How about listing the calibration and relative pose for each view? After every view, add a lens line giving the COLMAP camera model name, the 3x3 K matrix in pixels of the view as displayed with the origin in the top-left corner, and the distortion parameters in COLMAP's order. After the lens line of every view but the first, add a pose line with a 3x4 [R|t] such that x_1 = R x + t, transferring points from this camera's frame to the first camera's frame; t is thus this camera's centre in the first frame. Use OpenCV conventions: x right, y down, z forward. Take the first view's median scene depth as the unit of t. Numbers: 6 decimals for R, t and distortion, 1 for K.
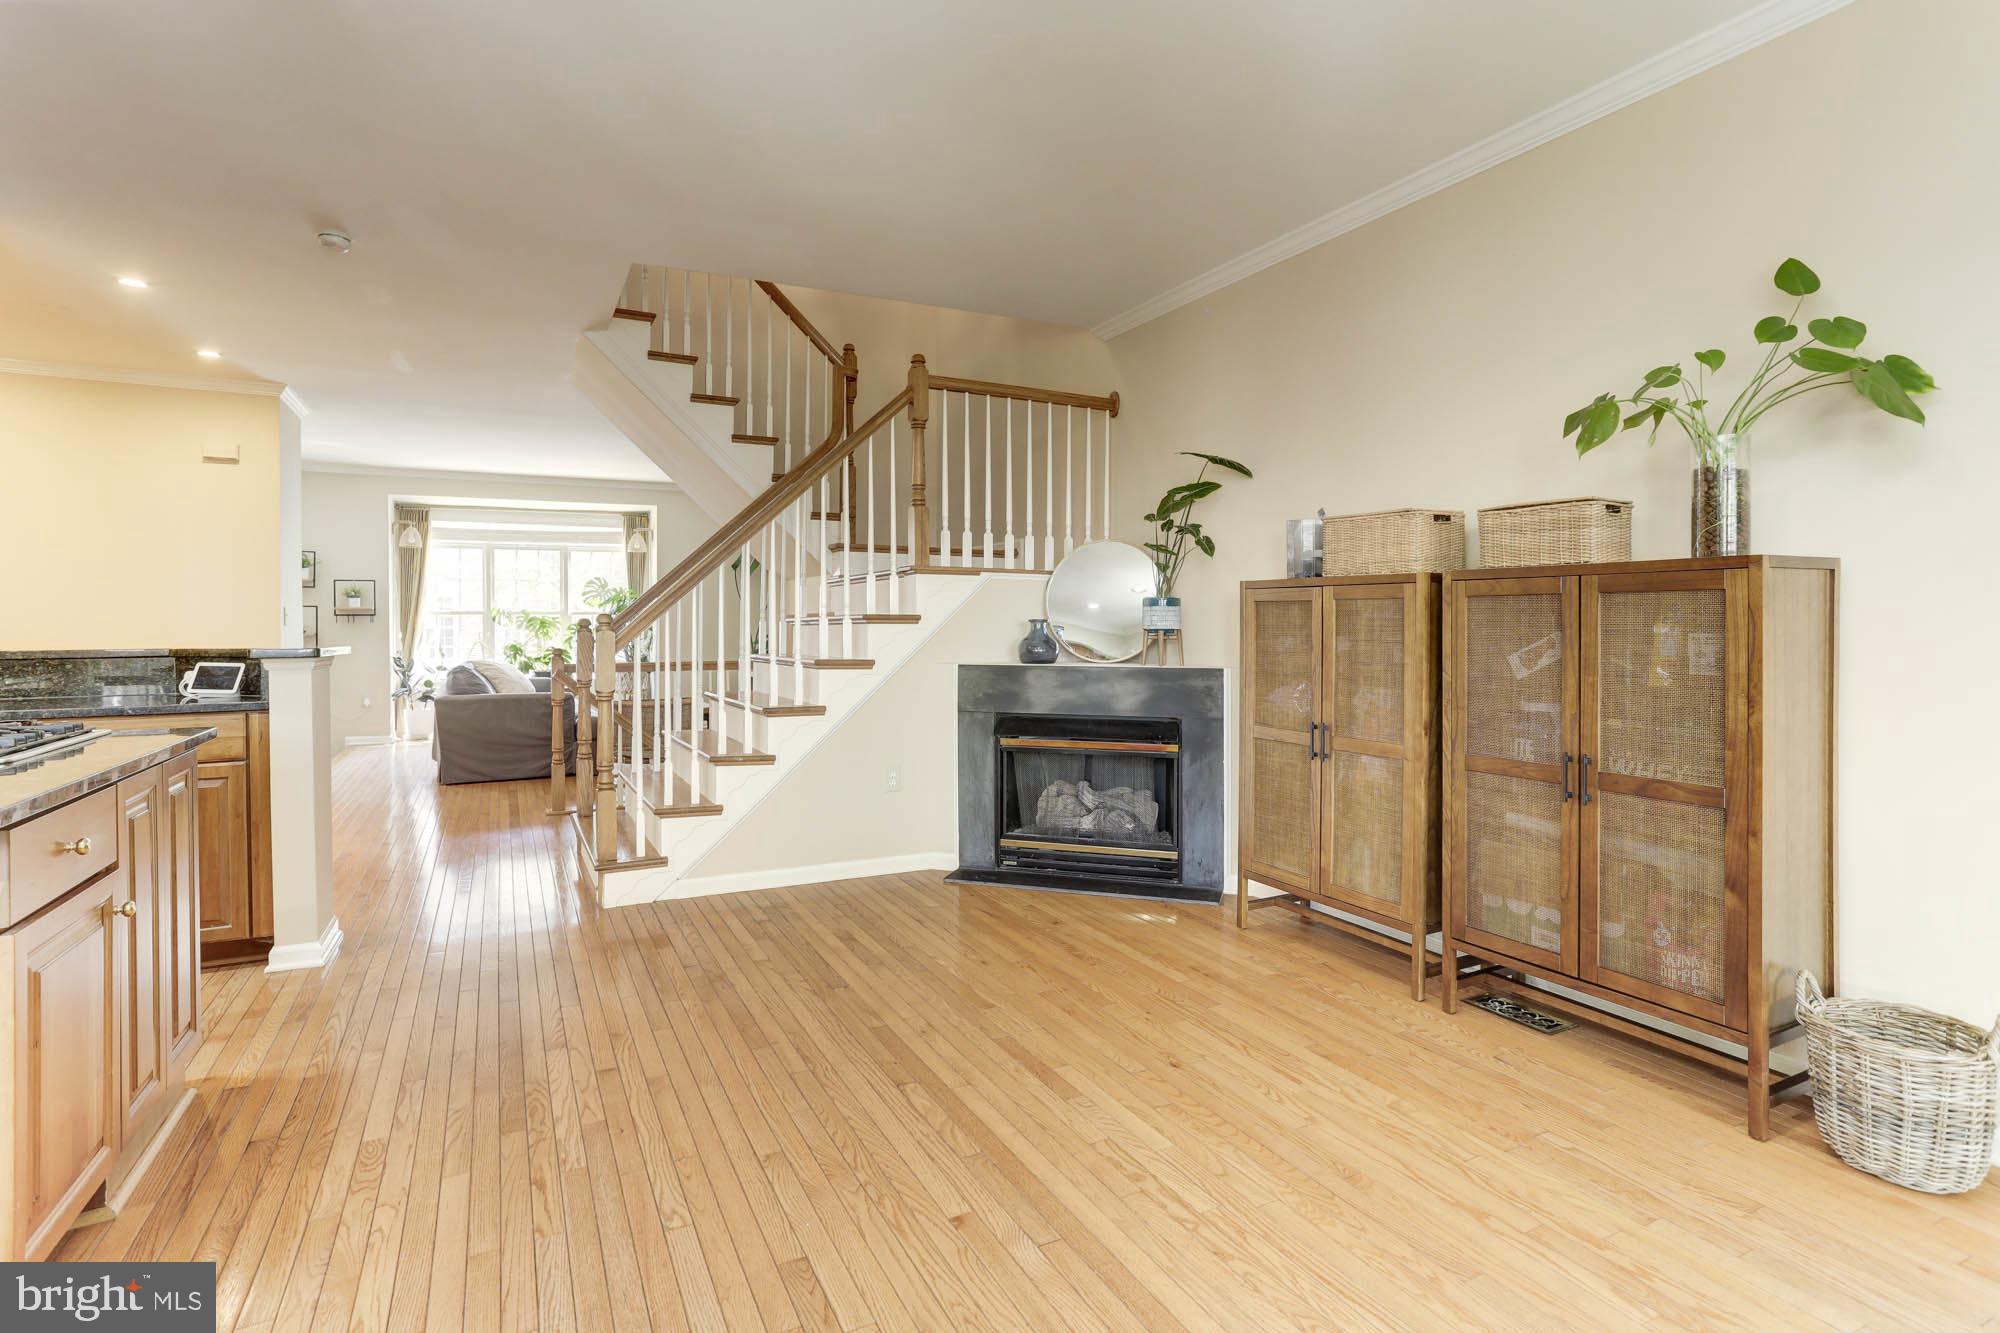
lens RADIAL K [[986.5, 0, 966.1], [0, 986.5, 619.8], [0, 0, 1]] dist [-0.014416, 0.015563]
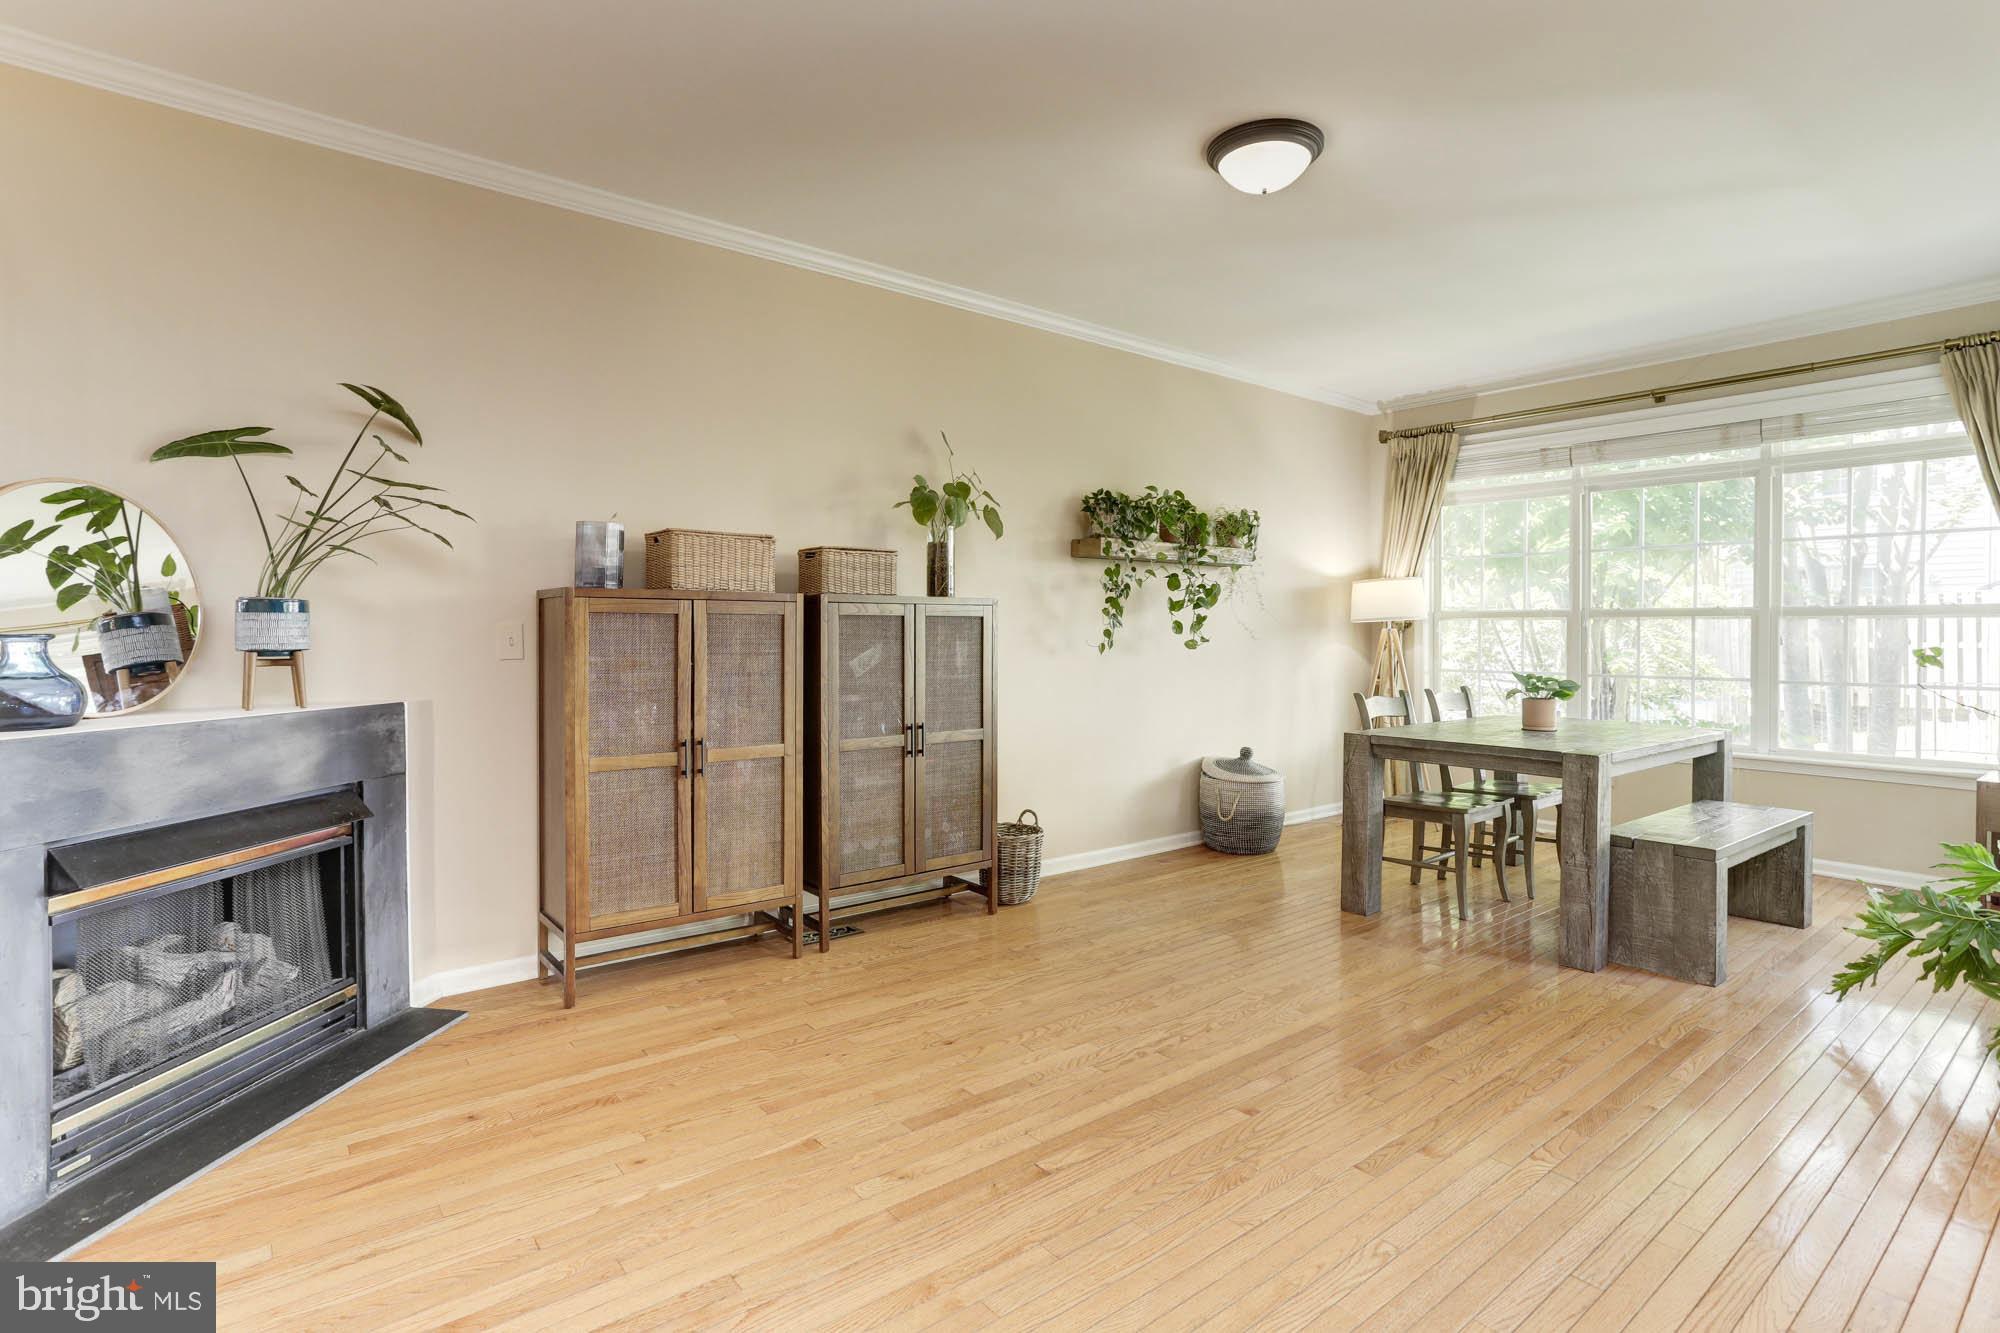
lens RADIAL K [[986.5, 0, 1012.4], [0, 986.5, 652.6], [0, 0, 1]] dist [-0.014416, 0.015563]
pose [[-0.223894, -0.017792, 0.974451, -0.530586], [0.000623, 0.999831, 0.018398, 0.000633], [-0.974613, 0.004726, -0.223844, 0.725464]]
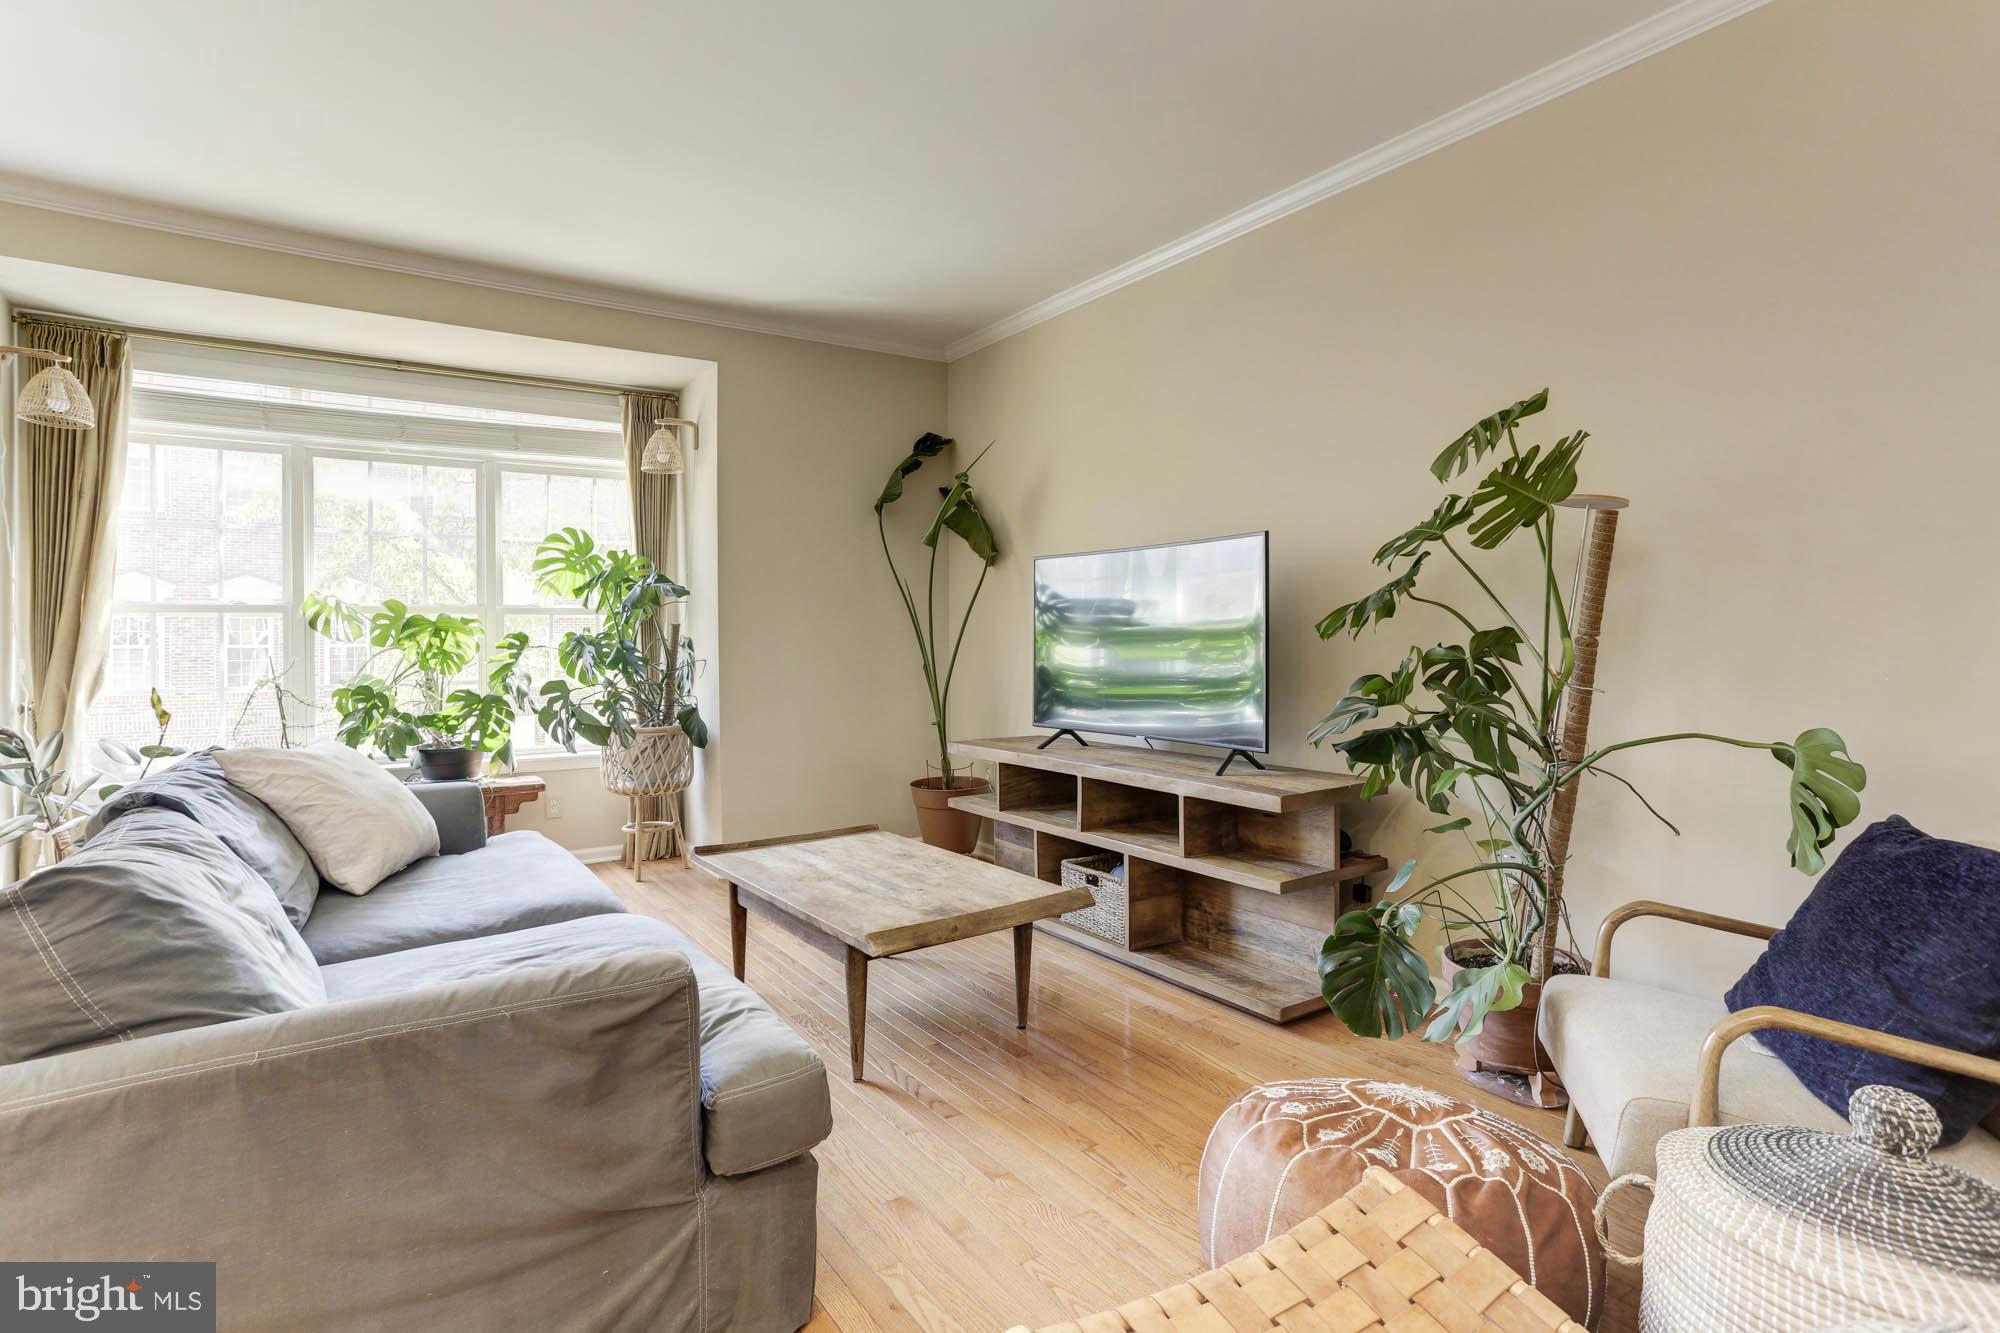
lens RADIAL K [[986.5, 0, 967.1], [0, 986.5, 625.5], [0, 0, 1]] dist [-0.014416, 0.015563]
pose [[0.988044, -0.006279, 0.154042, -0.686020], [0.006227, 0.999980, 0.000822, 0.002775], [-0.154044, 0.000147, 0.988064, 1.388004]]
